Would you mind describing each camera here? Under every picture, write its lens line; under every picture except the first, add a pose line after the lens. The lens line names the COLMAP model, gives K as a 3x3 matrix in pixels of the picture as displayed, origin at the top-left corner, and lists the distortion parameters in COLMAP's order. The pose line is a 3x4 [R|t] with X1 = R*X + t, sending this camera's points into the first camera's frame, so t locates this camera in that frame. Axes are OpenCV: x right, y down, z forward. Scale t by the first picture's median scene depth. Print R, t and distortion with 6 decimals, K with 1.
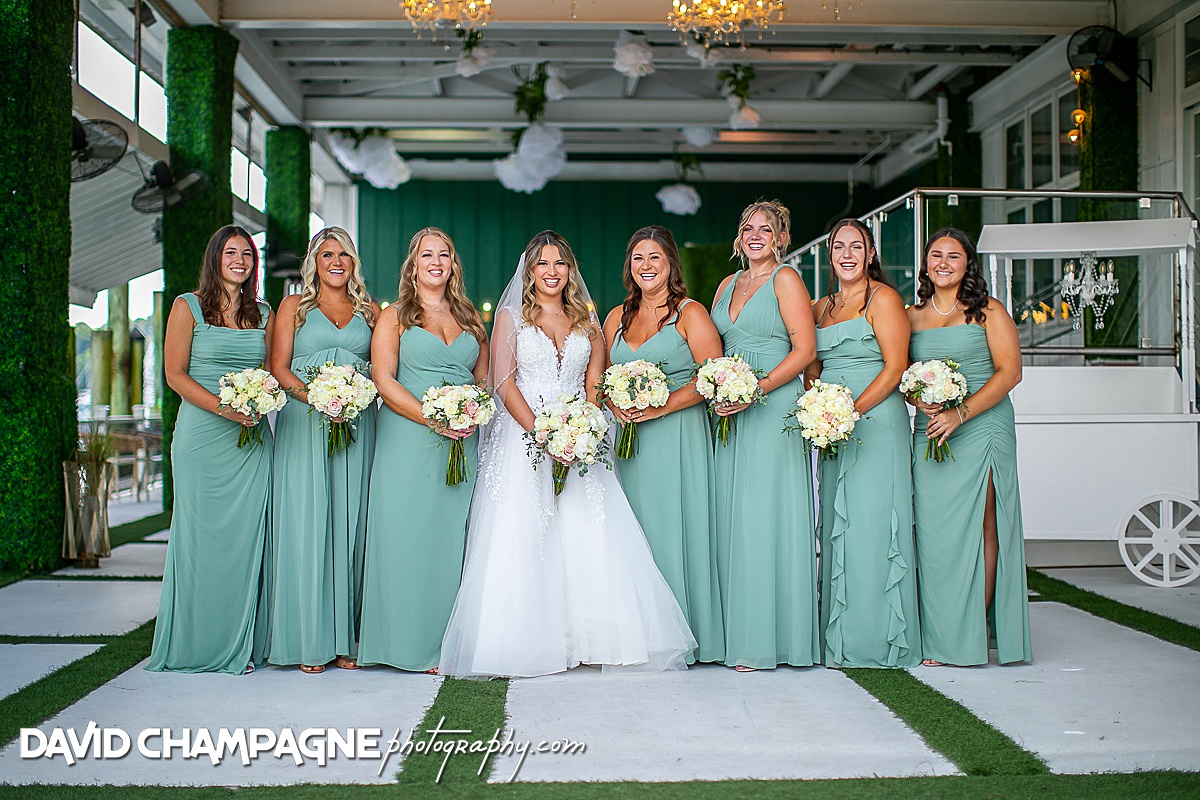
lens RADIAL K [[1787.7, 0, 590.7], [0, 1787.7, 398.1], [0, 0, 1]] dist [-0.156119, 0.071847]
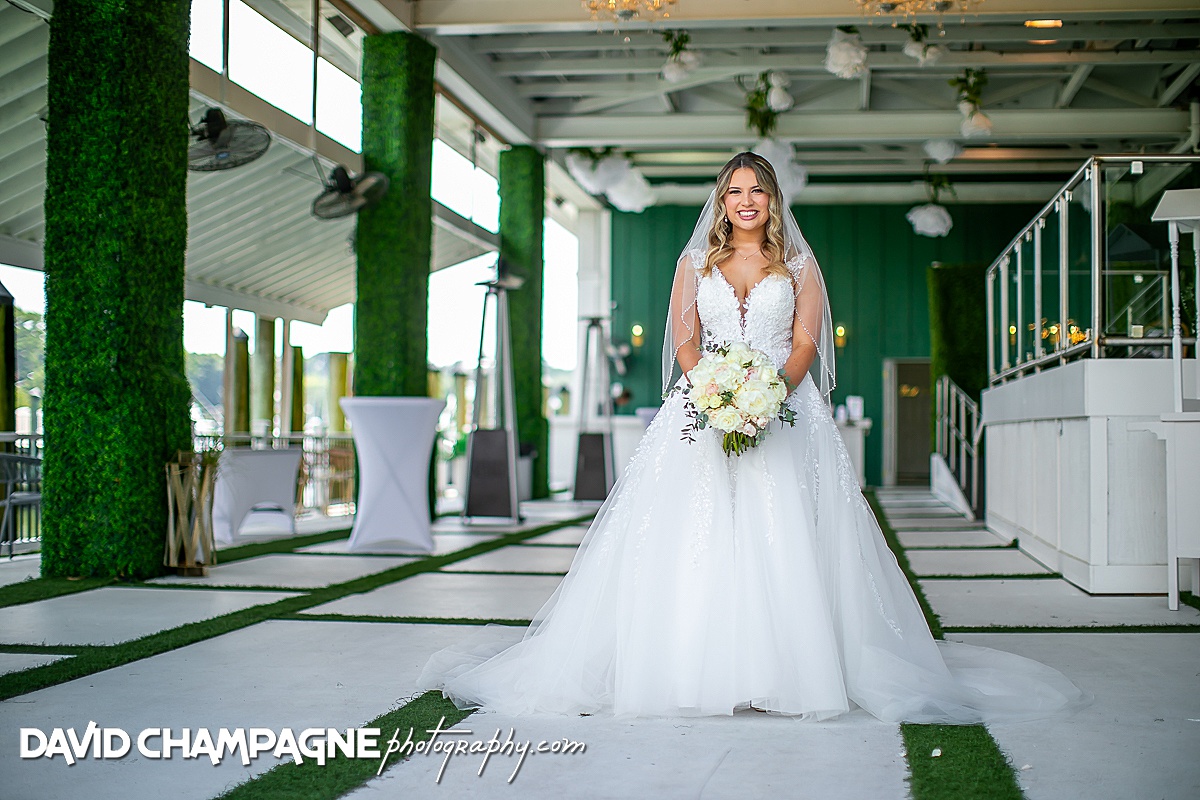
lens RADIAL K [[1702.7, 0, 600.0], [0, 1702.7, 400.0], [0, 0, 1]] dist [-0.162007, 0.111422]
pose [[0.985197, 0.000111, -0.171425, 0.052575], [-0.003538, 0.999800, -0.019683, 0.011965], [0.171388, 0.019998, 0.985001, 0.095184]]
